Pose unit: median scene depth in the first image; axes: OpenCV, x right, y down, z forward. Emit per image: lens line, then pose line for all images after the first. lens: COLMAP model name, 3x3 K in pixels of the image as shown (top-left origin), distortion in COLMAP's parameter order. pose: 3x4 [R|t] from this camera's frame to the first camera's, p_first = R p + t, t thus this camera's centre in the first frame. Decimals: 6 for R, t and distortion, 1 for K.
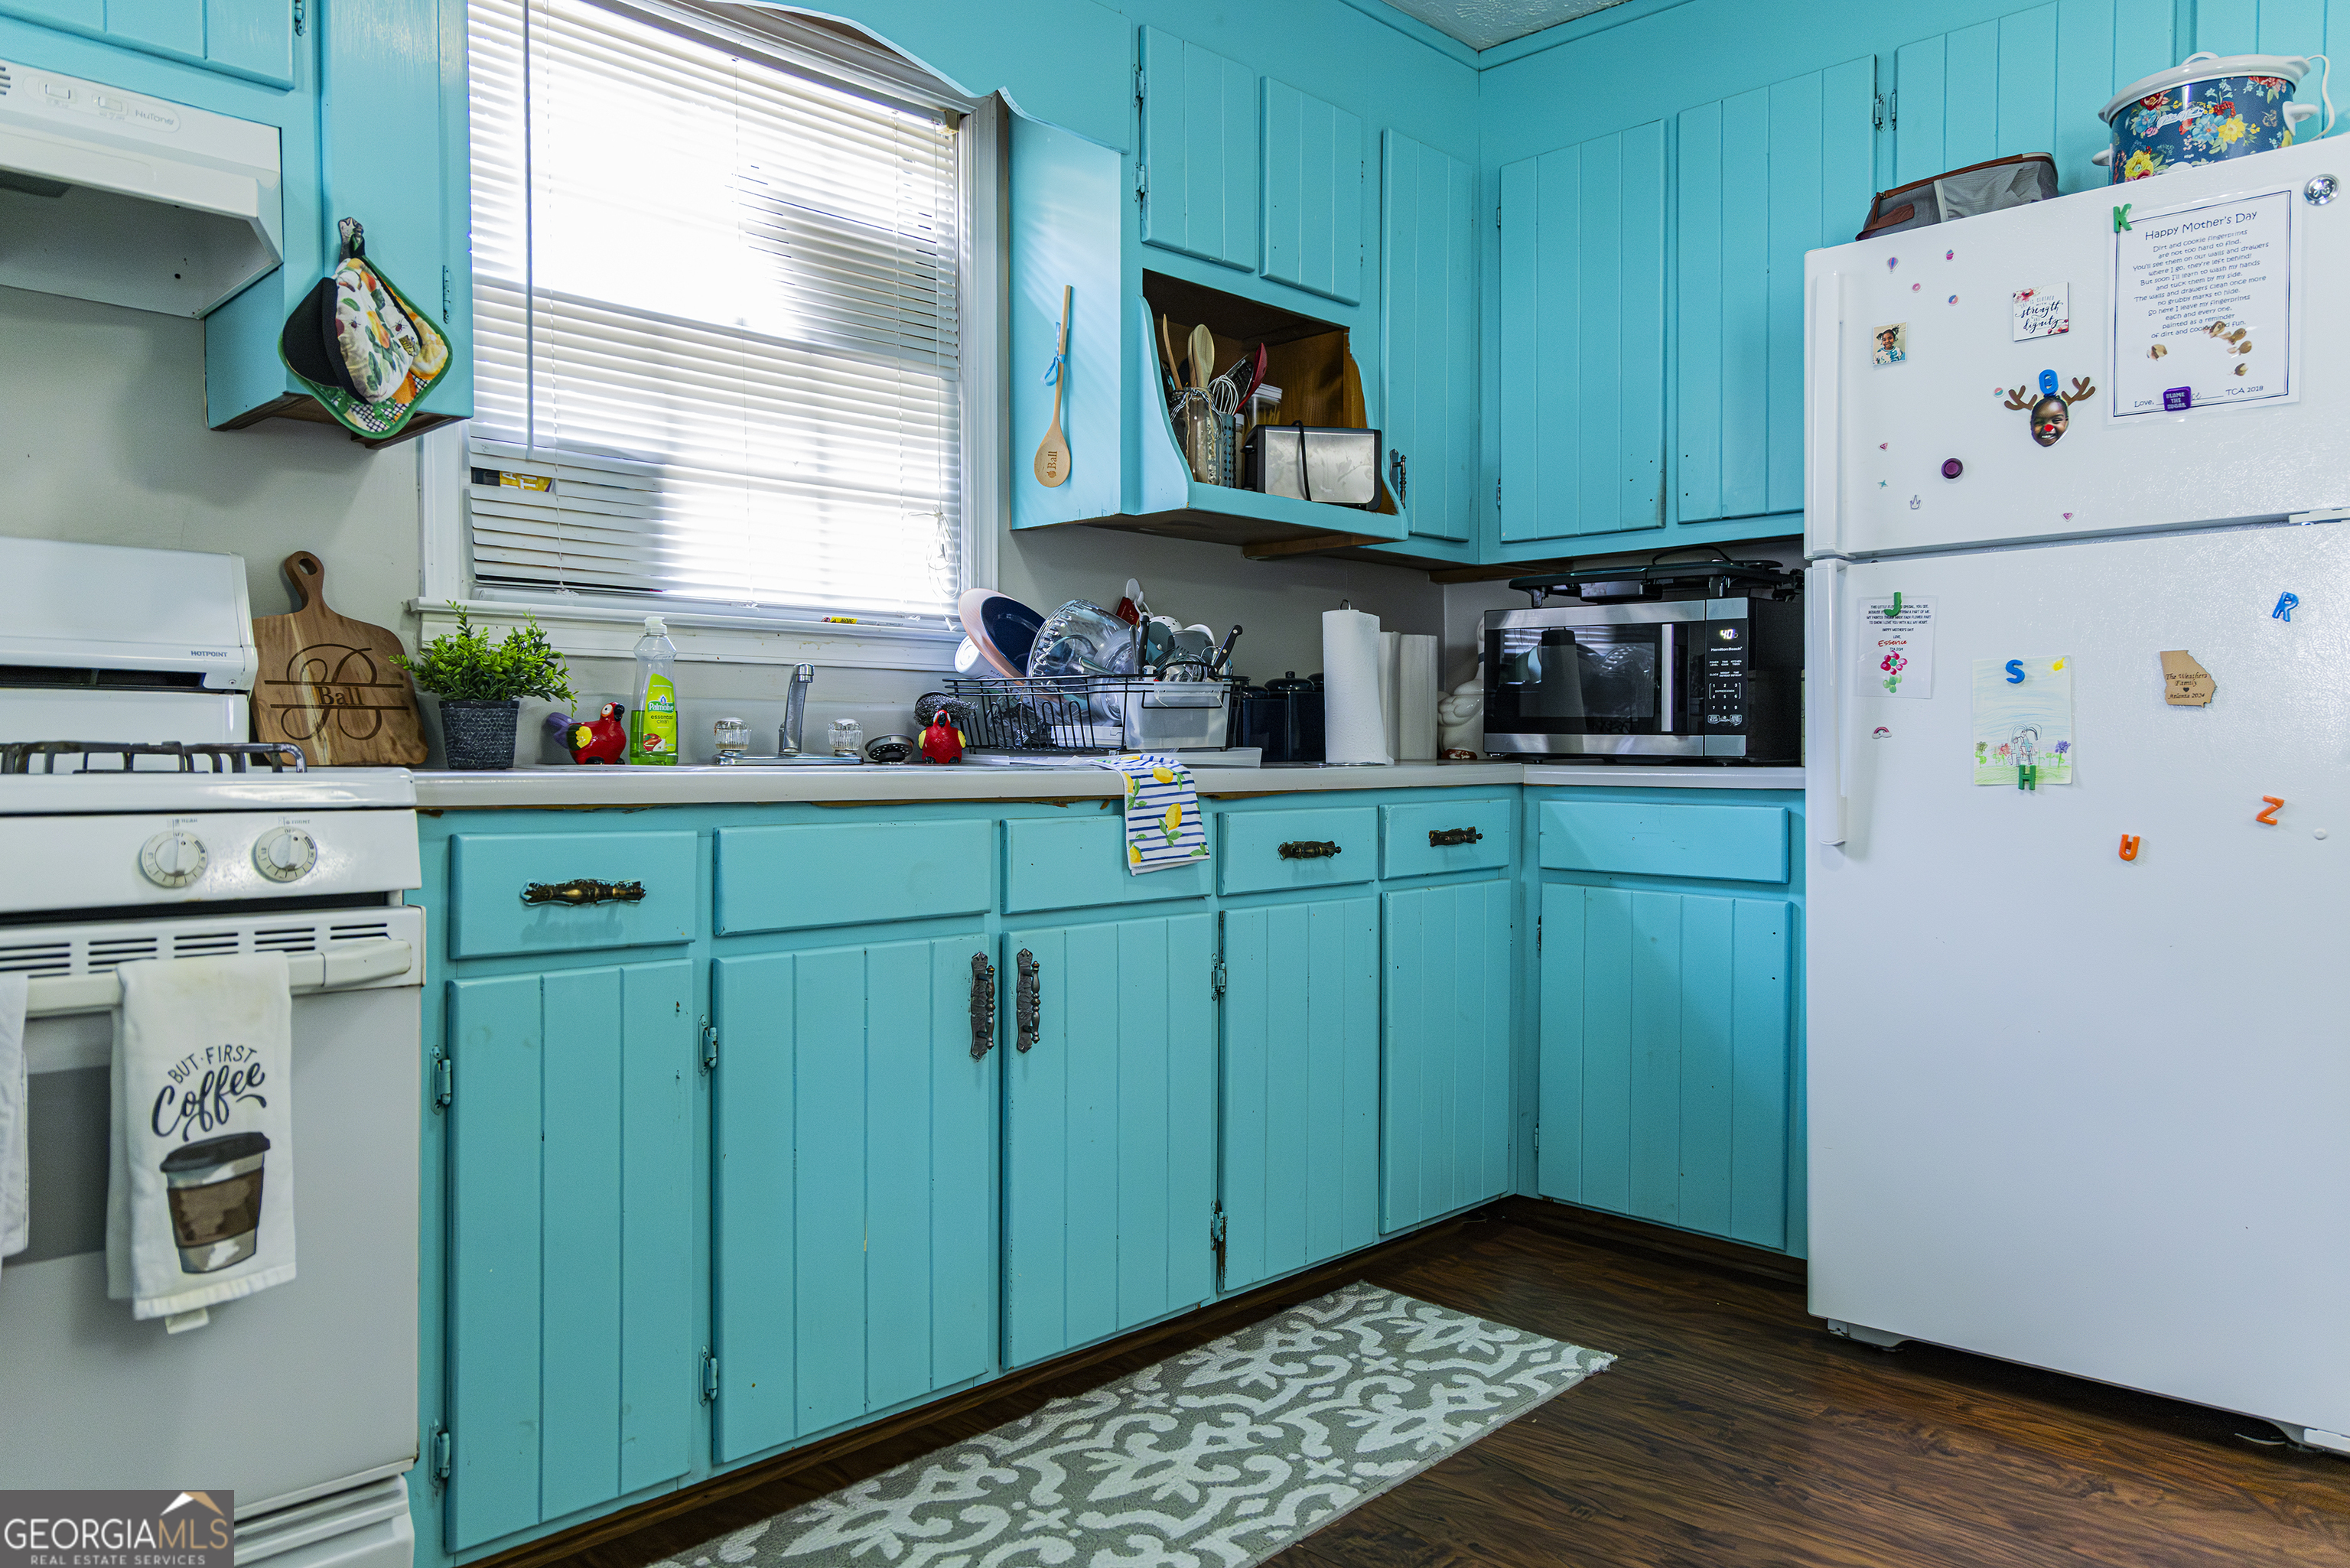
lens RADIAL K [[1624.5, 0, 1180.3], [0, 1624.5, 780.5], [0, 0, 1]] dist [0.028382, -0.014917]
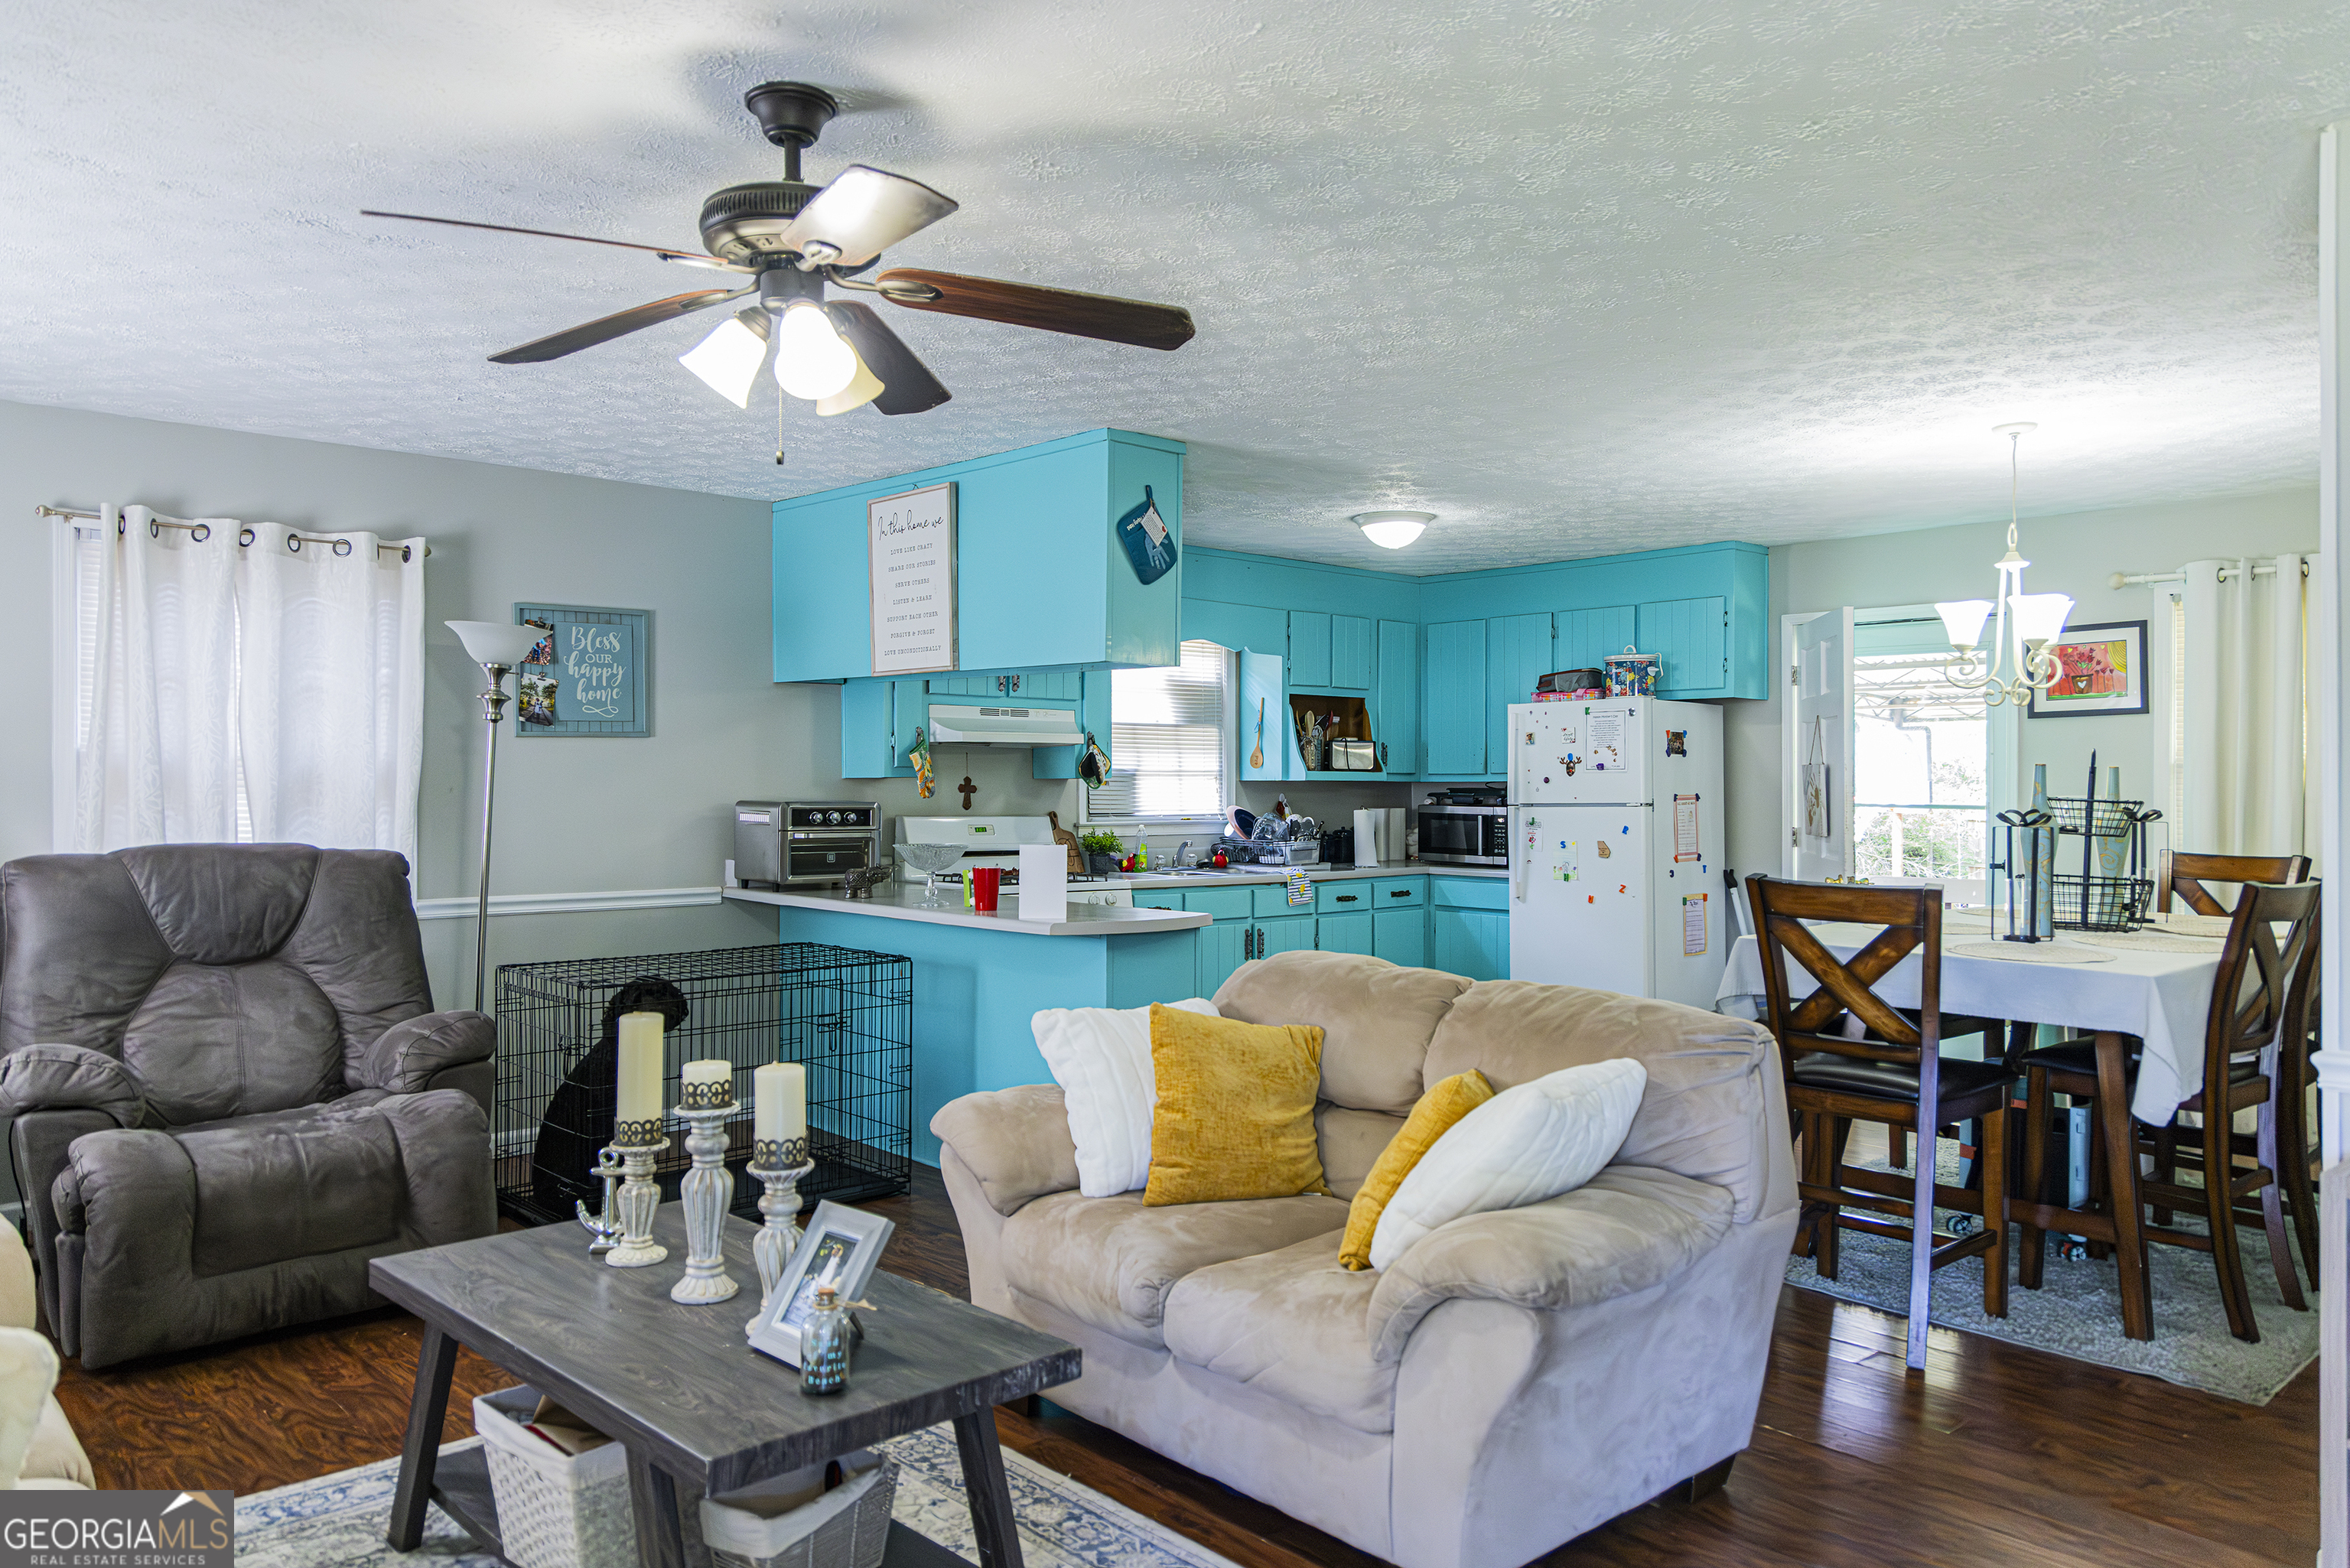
lens RADIAL K [[1624.5, 0, 1179.8], [0, 1624.5, 778.7], [0, 0, 1]] dist [0.028382, -0.014917]
pose [[0.998472, 0.000346, -0.055251, -0.070445], [-0.001690, 0.999704, -0.024273, -0.117475], [0.055226, 0.024329, 0.998177, -2.270533]]
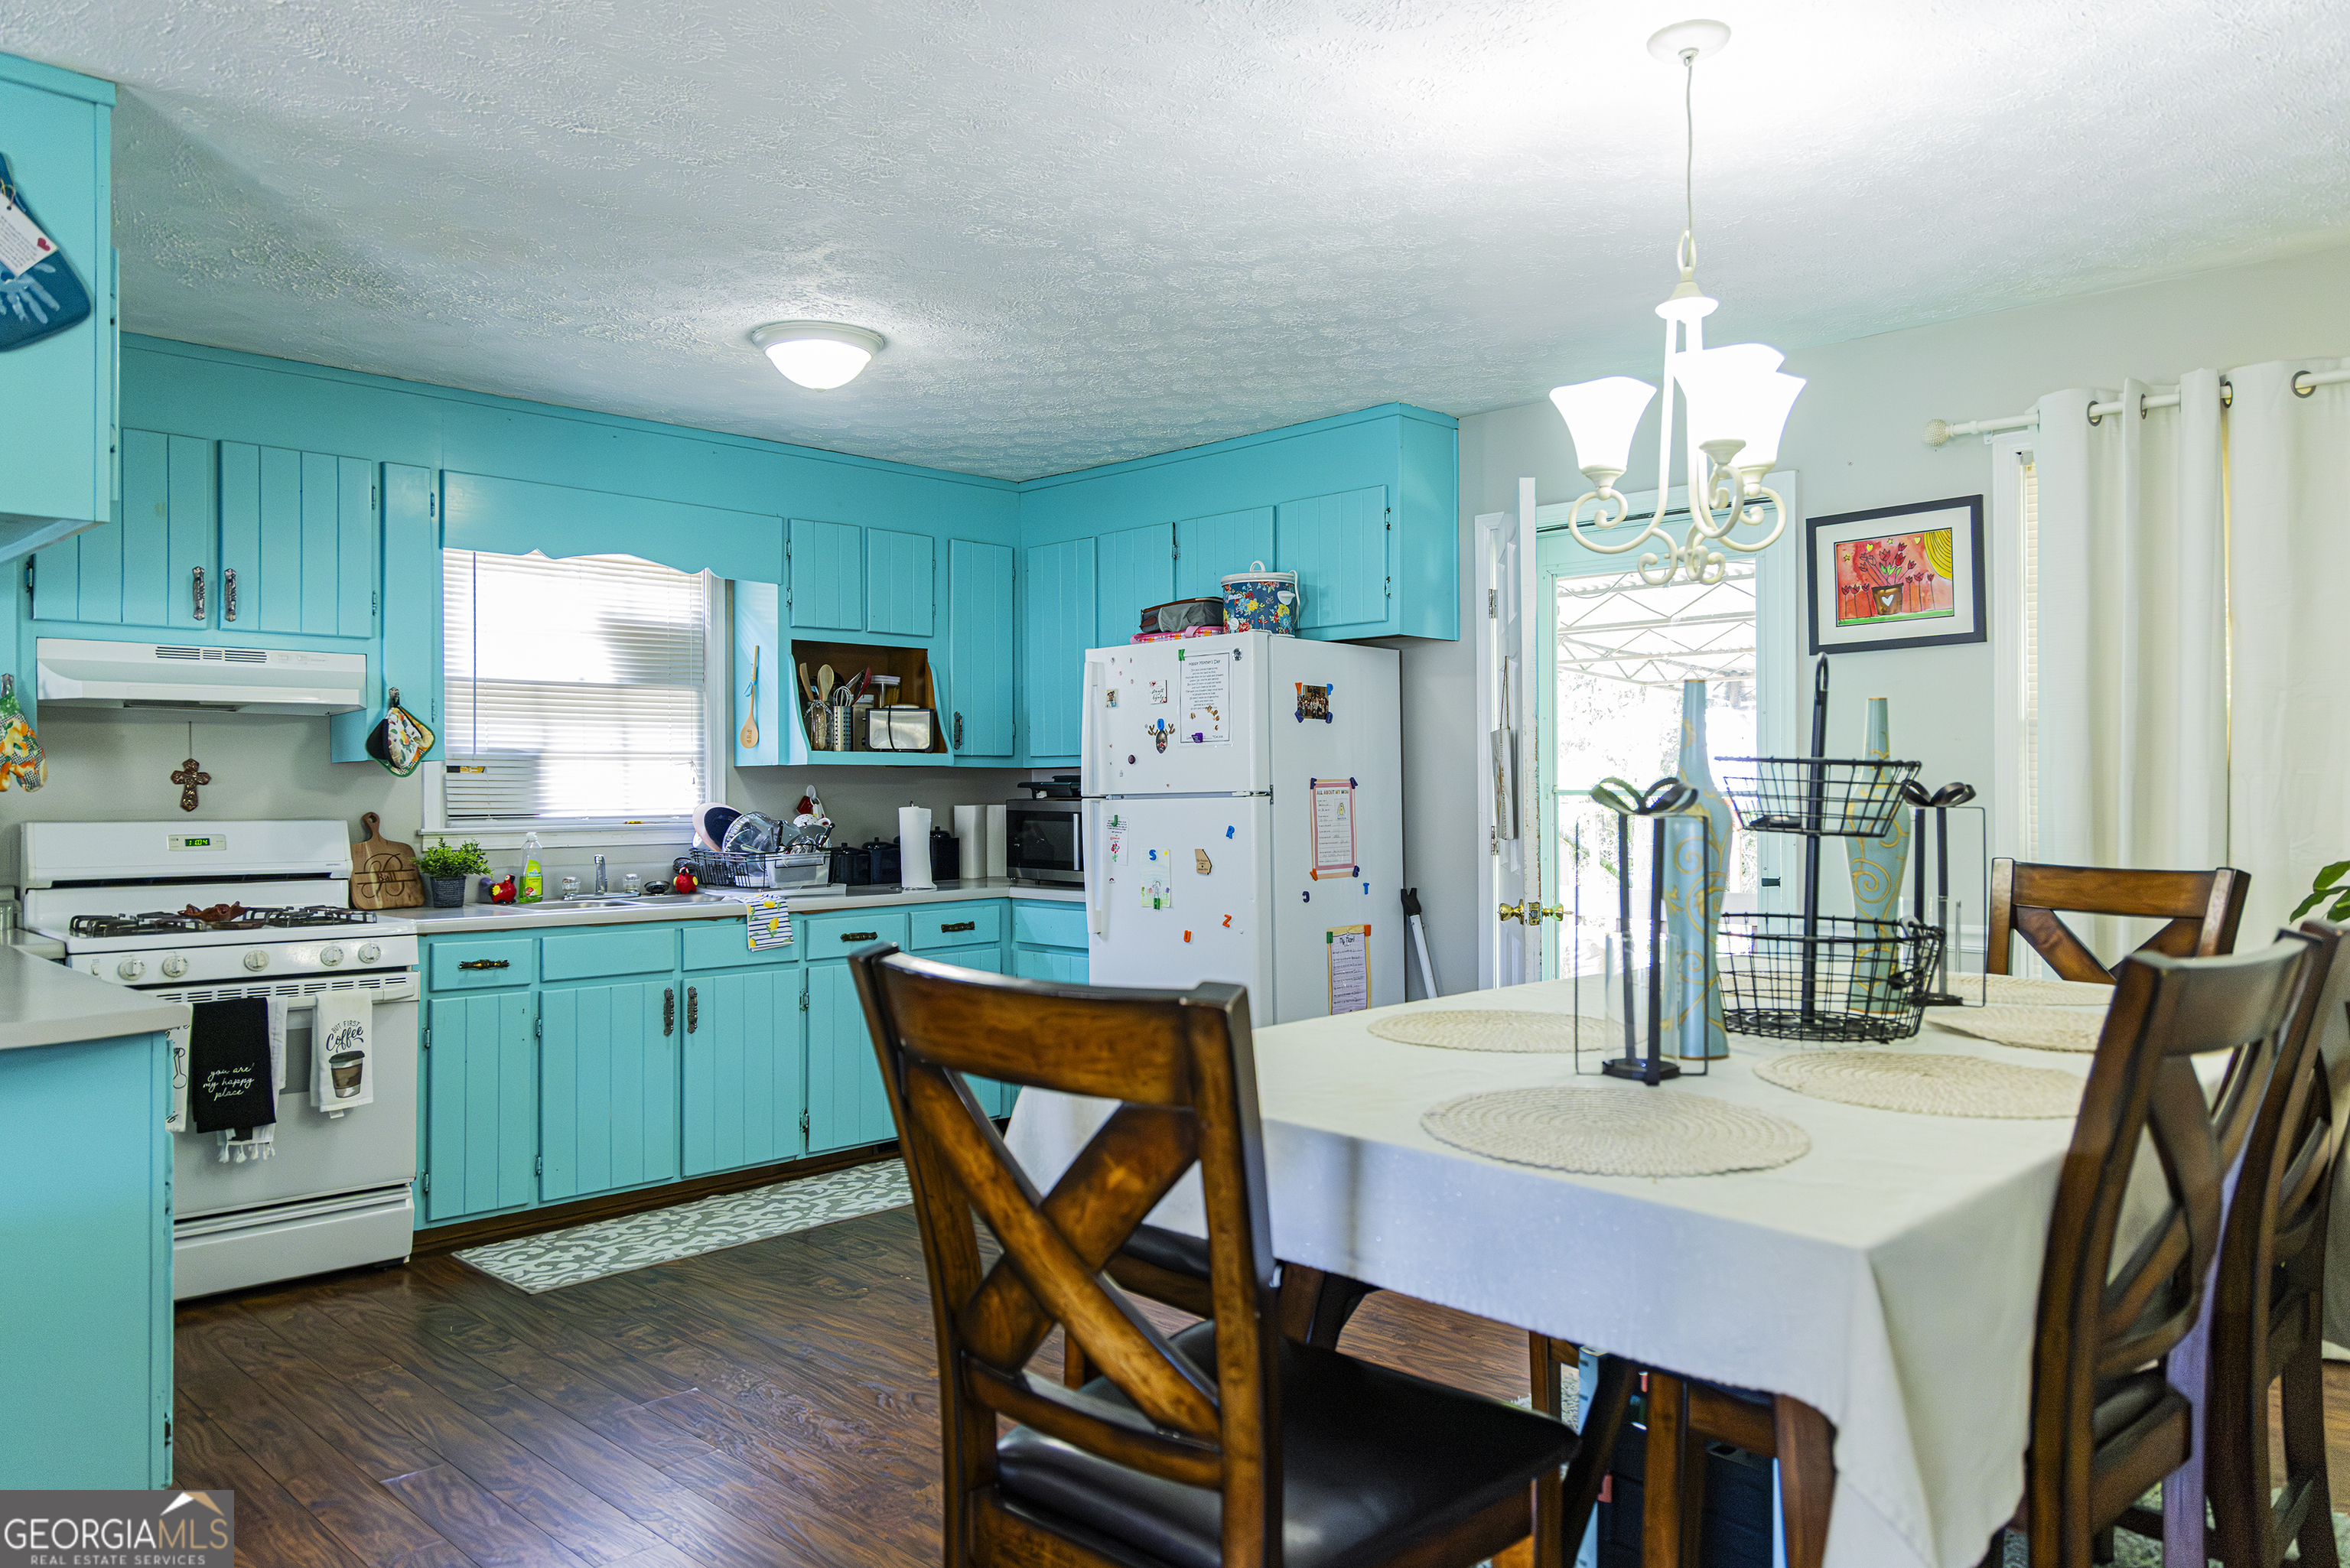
lens RADIAL K [[1624.5, 0, 1175.0], [0, 1624.5, 774.0], [0, 0, 1]] dist [0.028382, -0.014917]
pose [[0.999882, -0.008259, -0.012948, 0.569002], [0.007859, 0.999500, -0.030636, -0.107860], [0.013195, 0.030530, 0.999447, -1.169244]]
